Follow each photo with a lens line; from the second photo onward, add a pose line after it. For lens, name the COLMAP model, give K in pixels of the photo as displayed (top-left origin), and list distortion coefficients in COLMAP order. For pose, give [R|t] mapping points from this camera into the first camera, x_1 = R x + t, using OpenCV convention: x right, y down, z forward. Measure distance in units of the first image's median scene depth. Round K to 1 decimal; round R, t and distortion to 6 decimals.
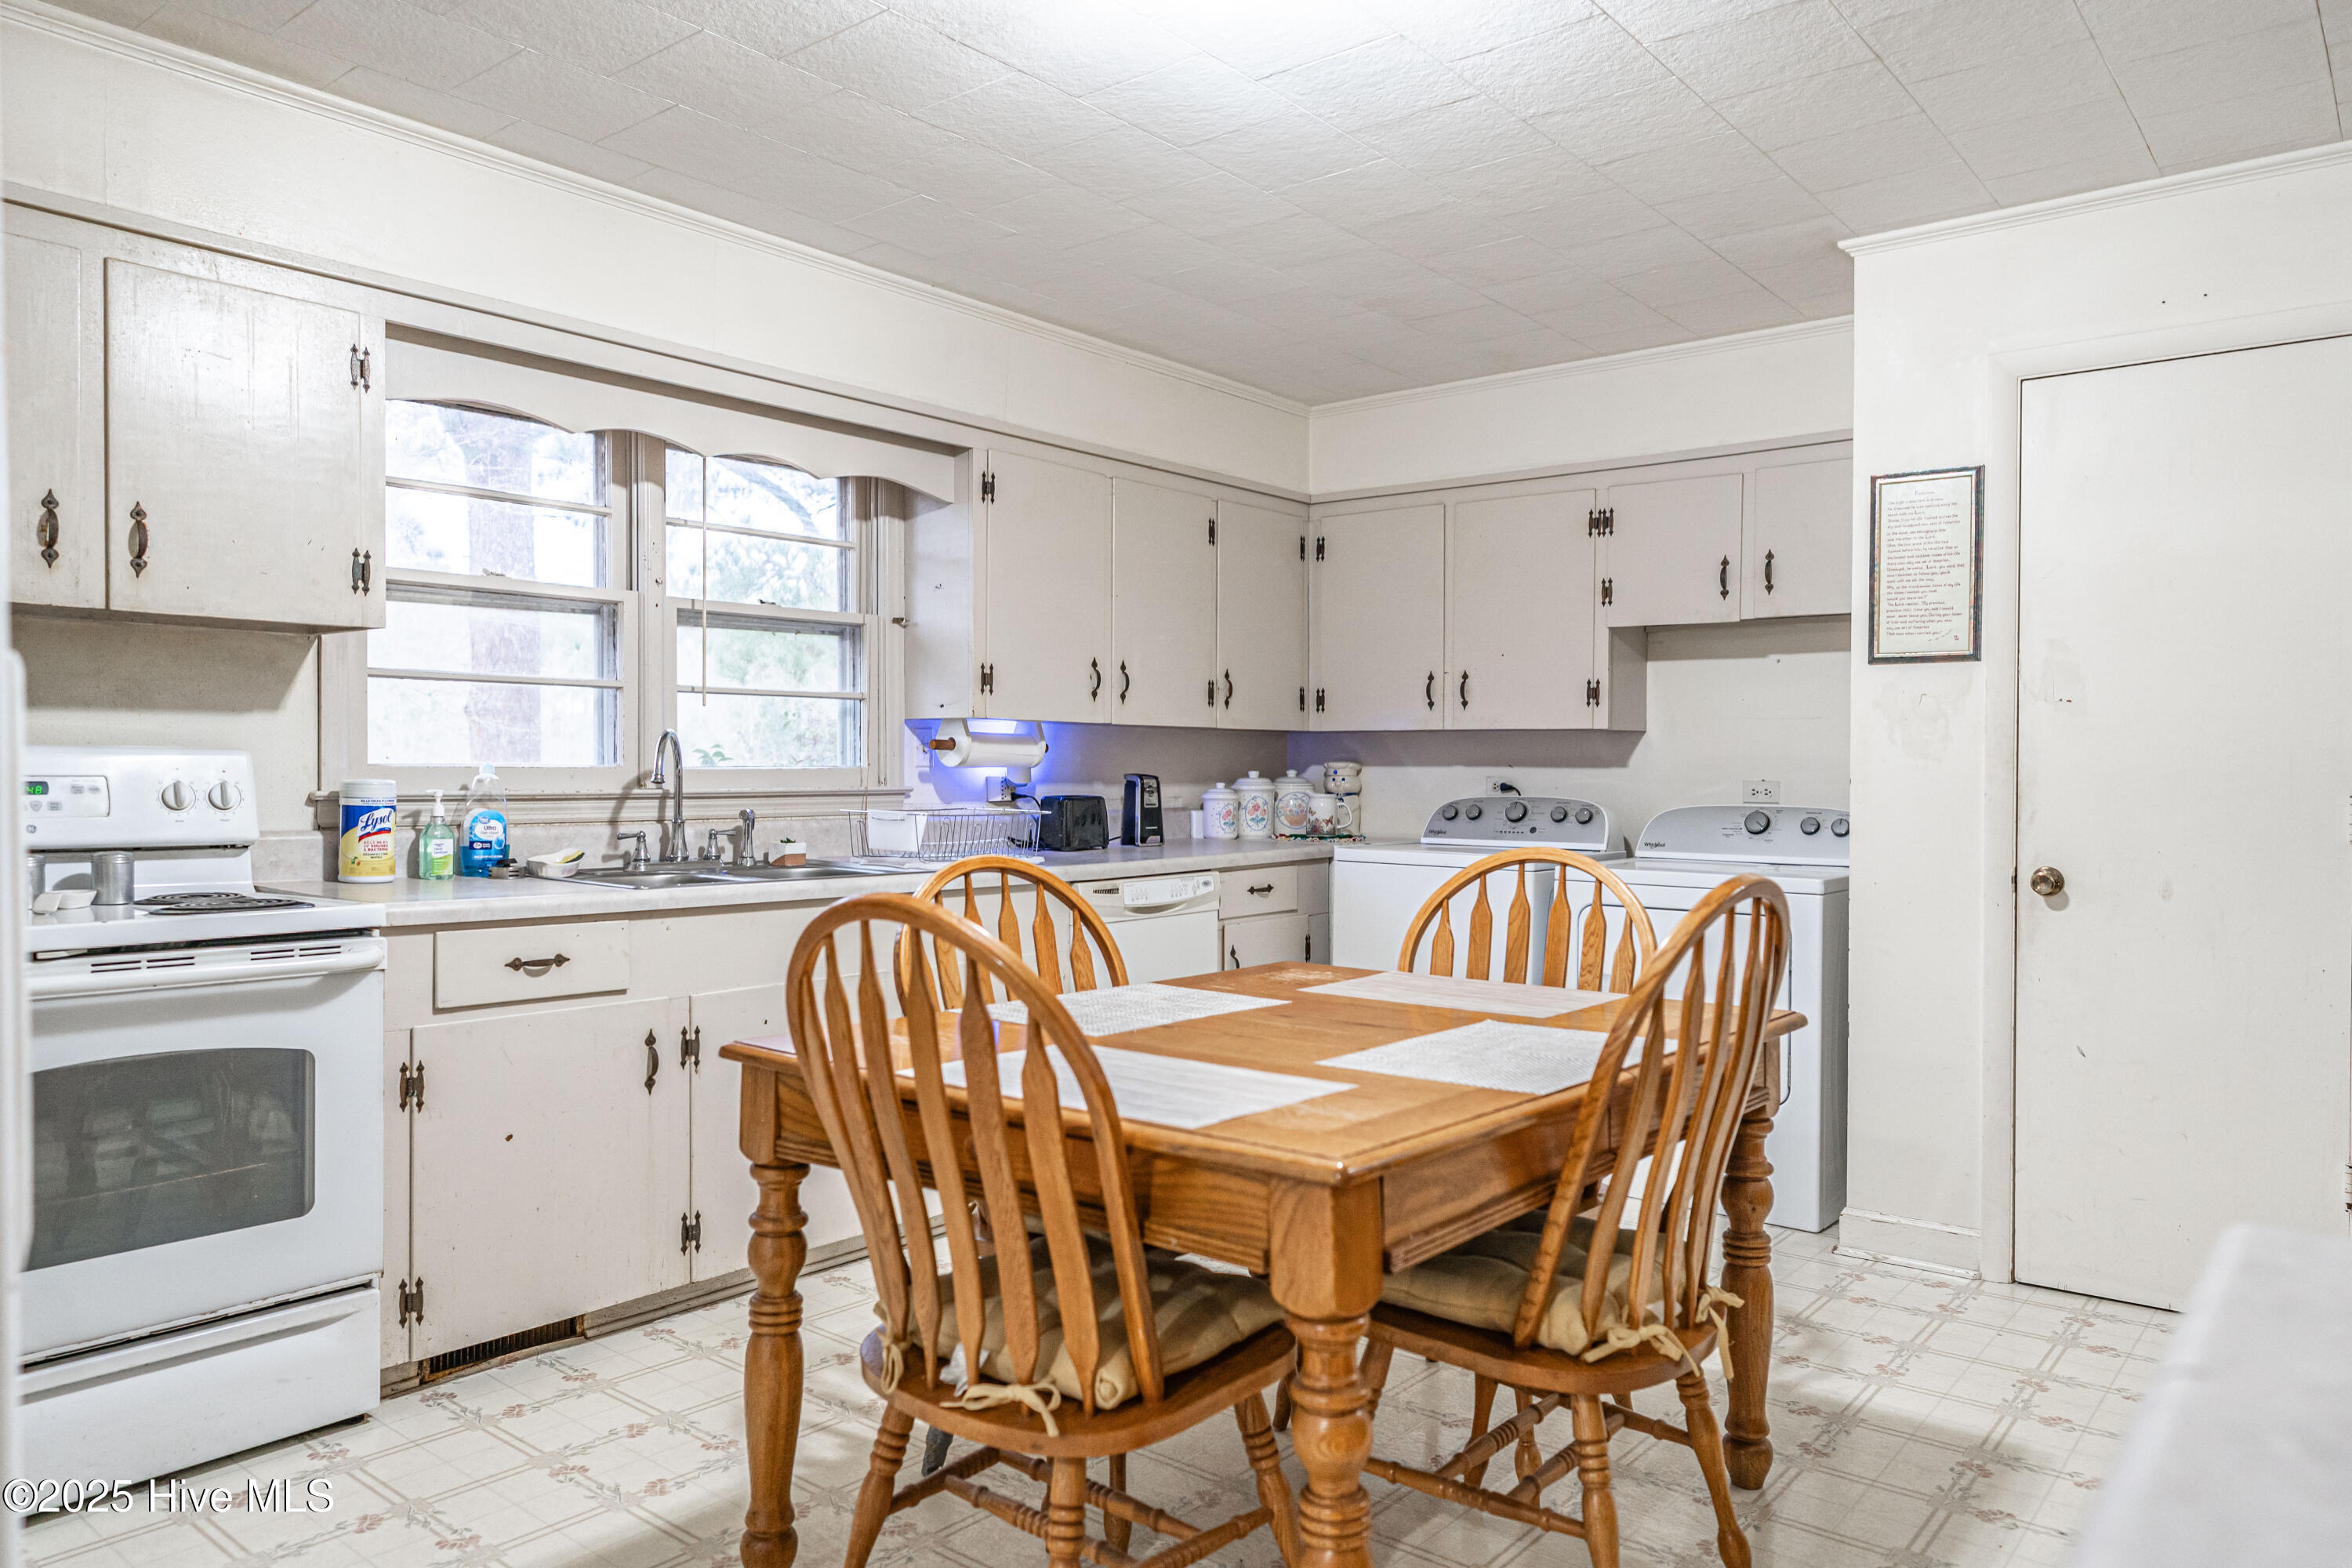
lens RADIAL K [[1543.3, 0, 1185.3], [0, 1543.3, 787.3], [0, 0, 1]] dist [-0.002231, 0.000428]
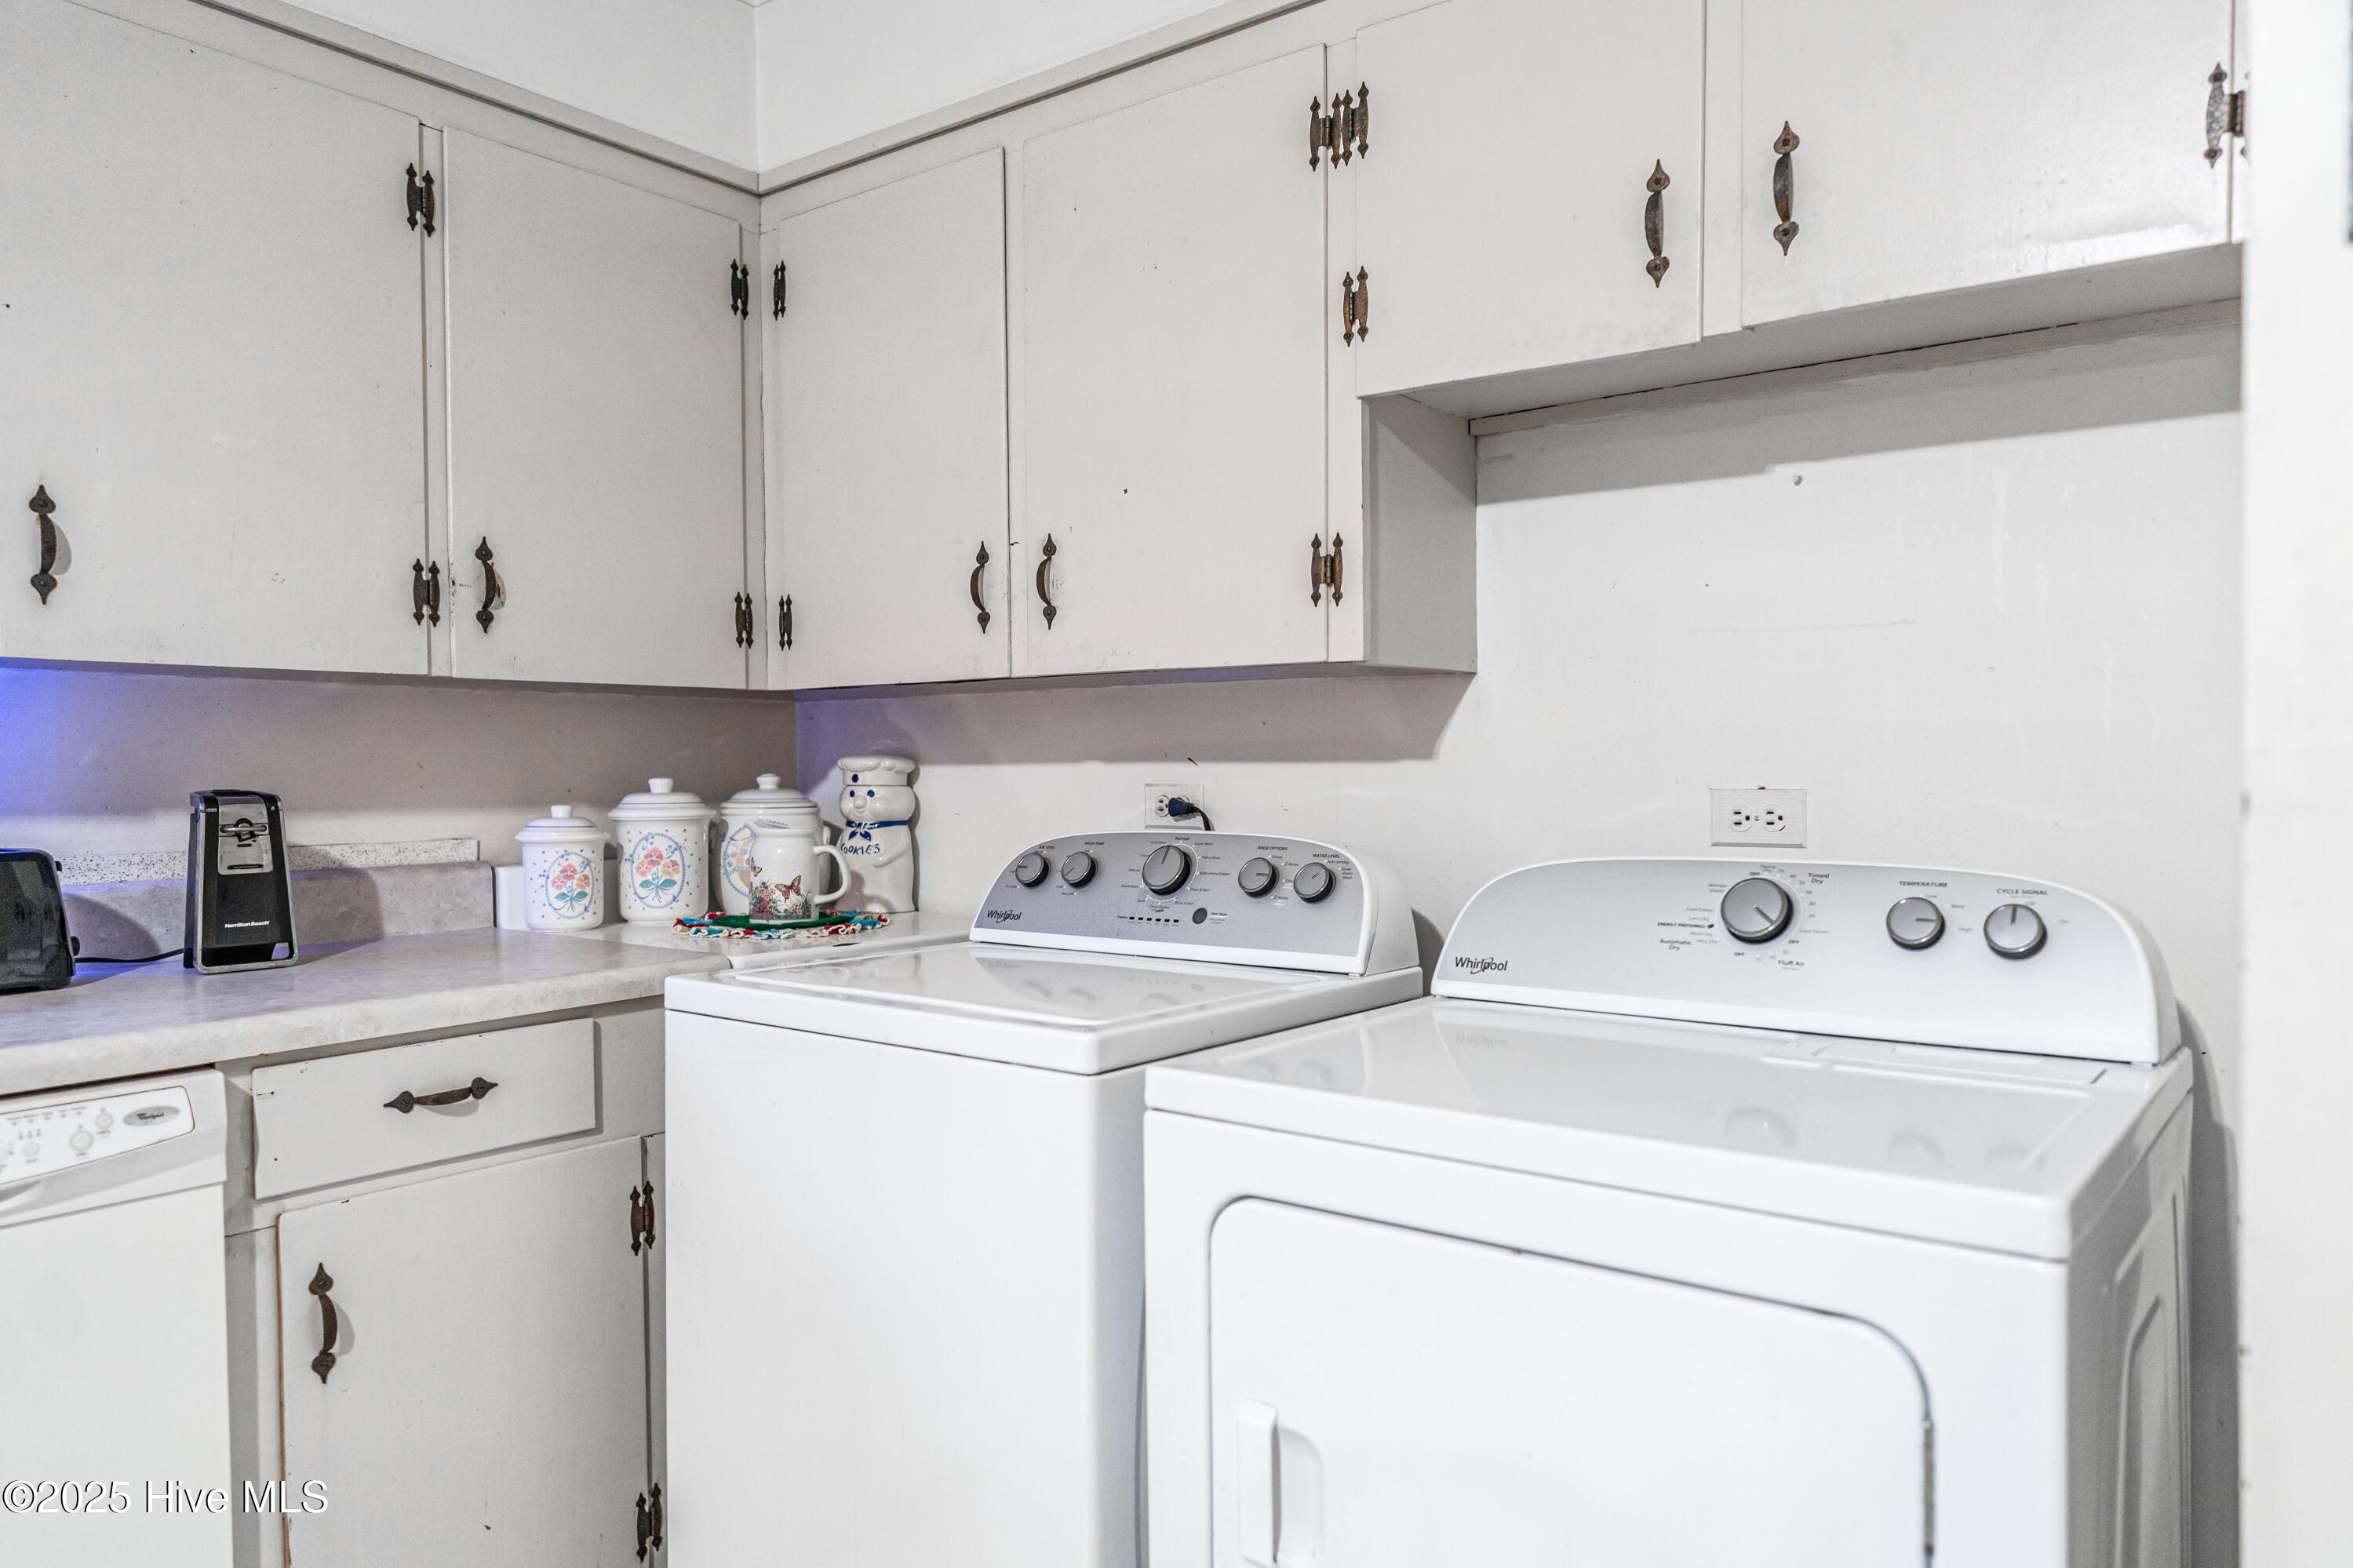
lens RADIAL K [[1571.5, 0, 1155.9], [0, 1571.5, 788.1], [0, 0, 1]] dist [-0.000084, 0.001525]
pose [[0.999637, -0.012597, 0.023814, 0.205148], [0.012634, 0.999919, -0.001421, -0.005619], [-0.023794, 0.001721, 0.999715, 0.587405]]
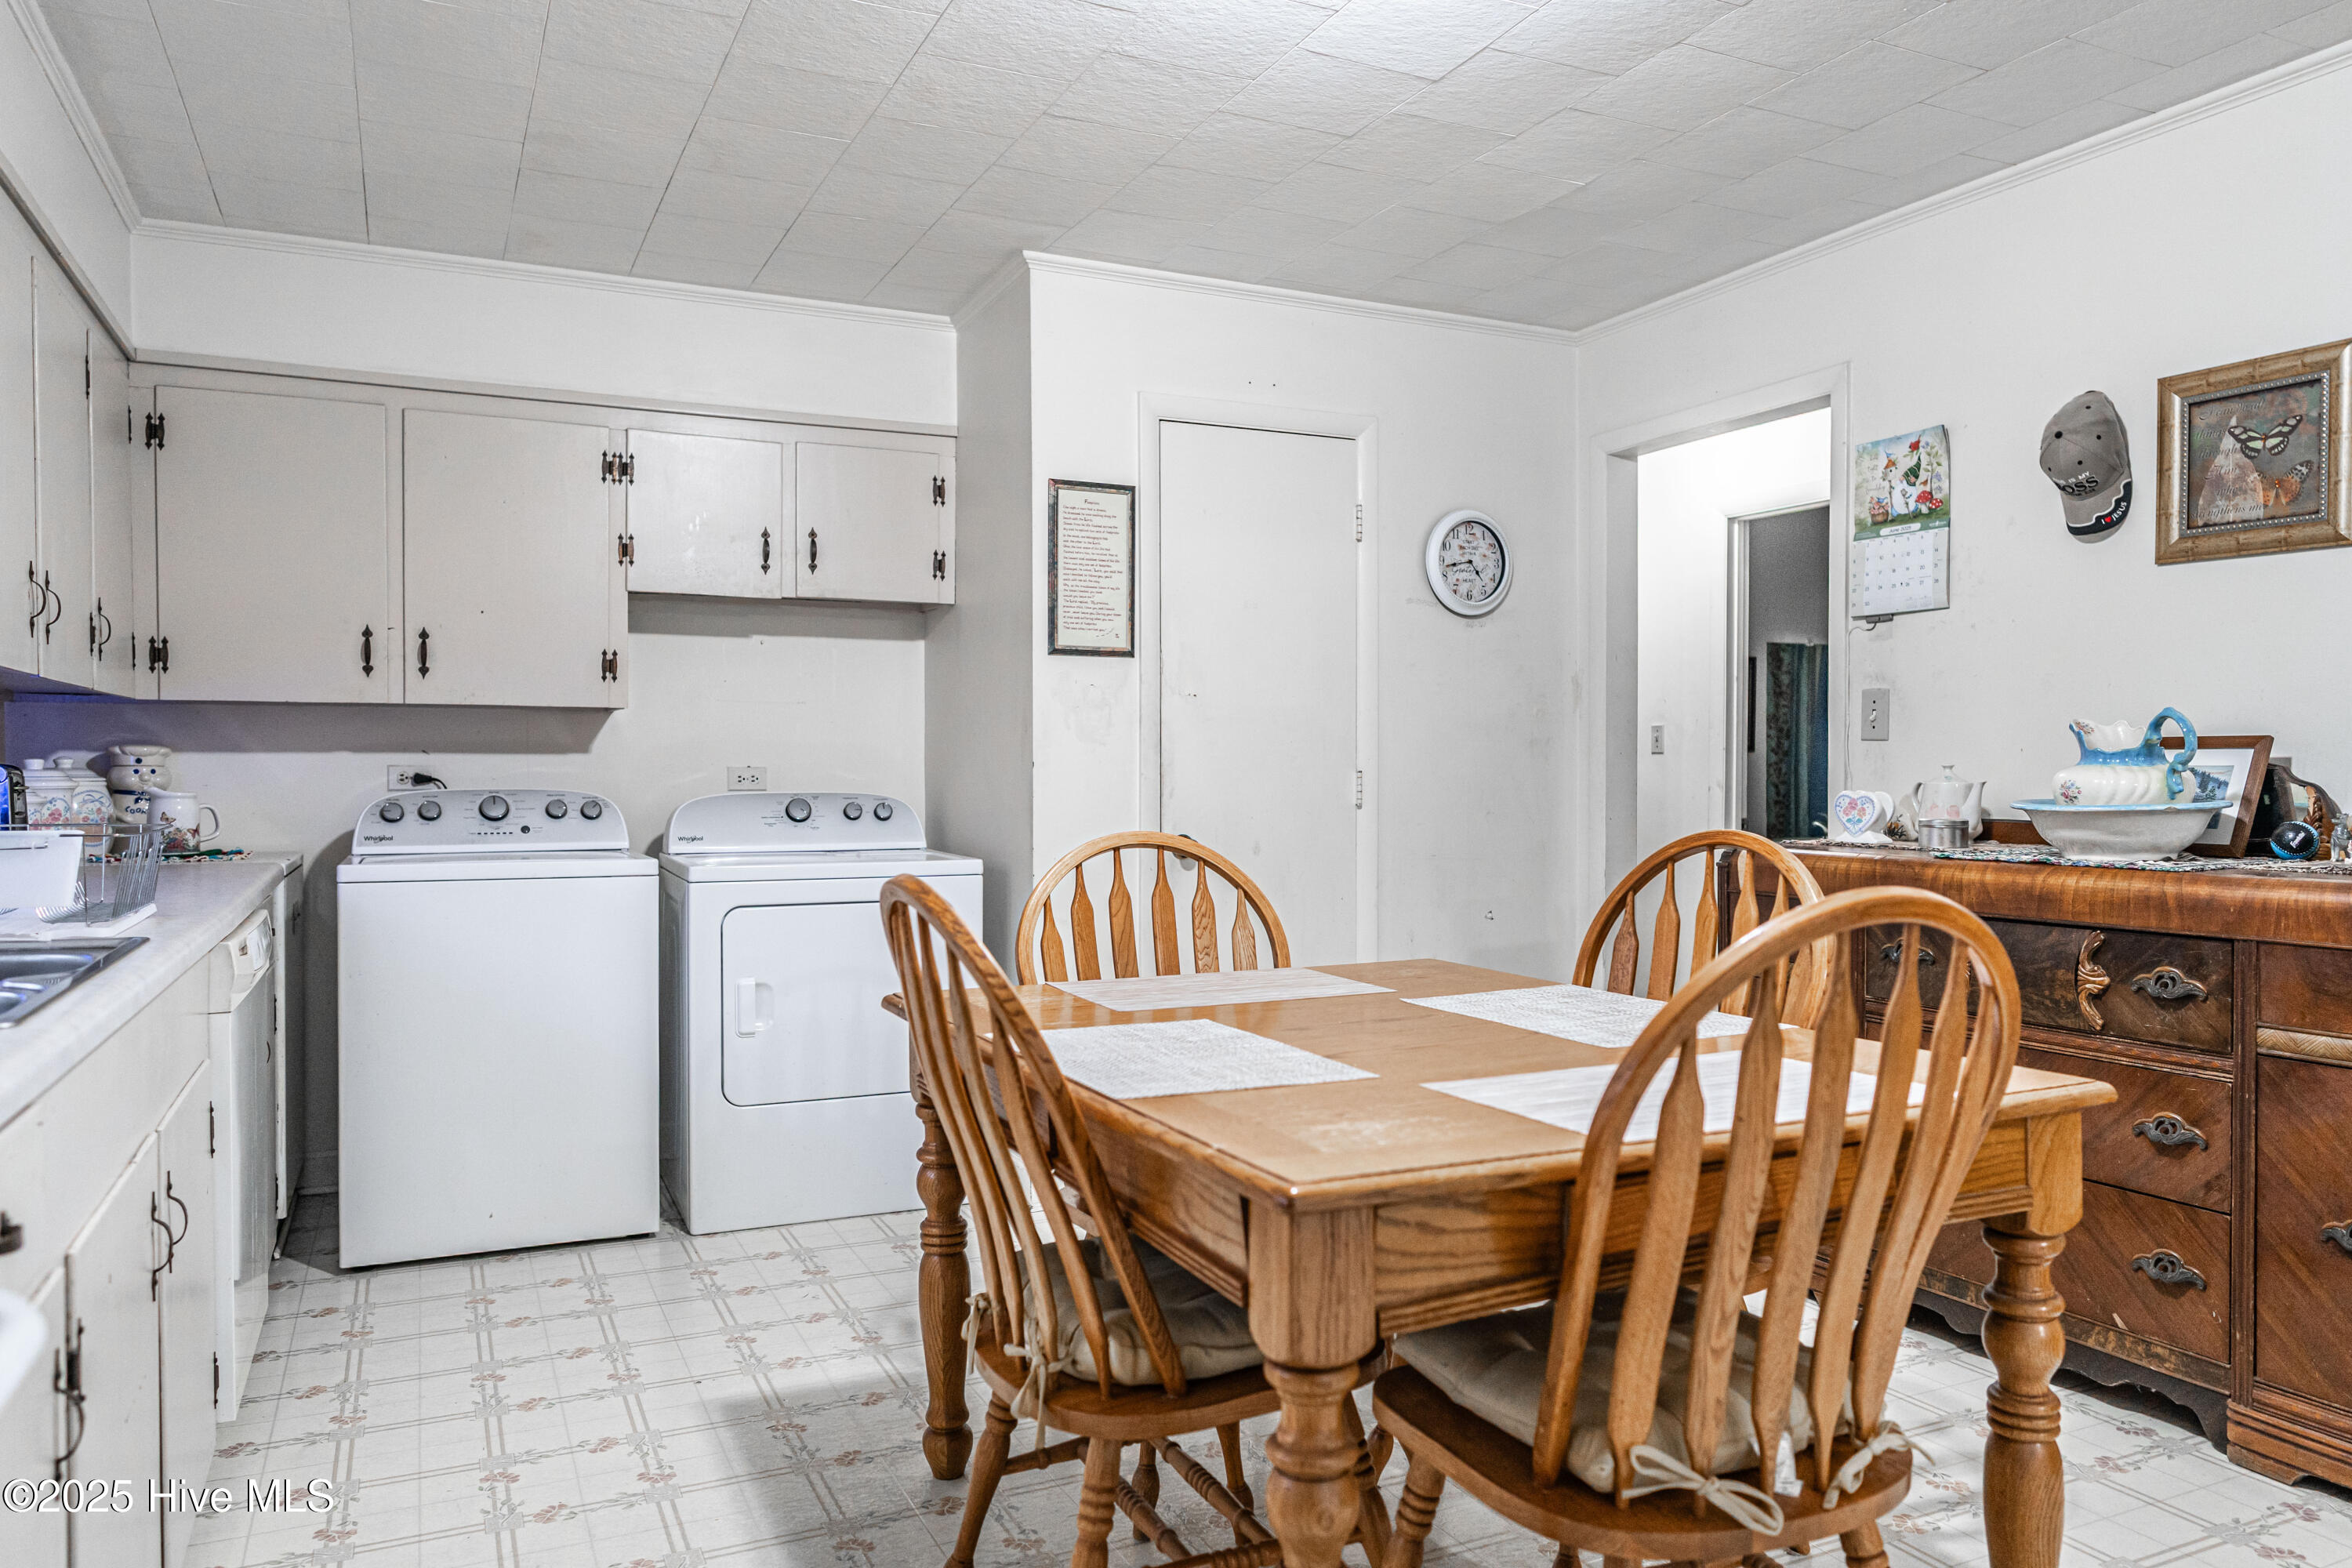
lens RADIAL K [[1571.0, 0, 1155.4], [0, 1571.0, 788.1], [0, 0, 1]] dist [-0.000084, 0.001525]
pose [[0.445925, -0.017724, 0.894895, -0.371760], [0.015271, 0.999809, 0.012192, 0.000753], [-0.894940, 0.008229, 0.446110, 0.331210]]
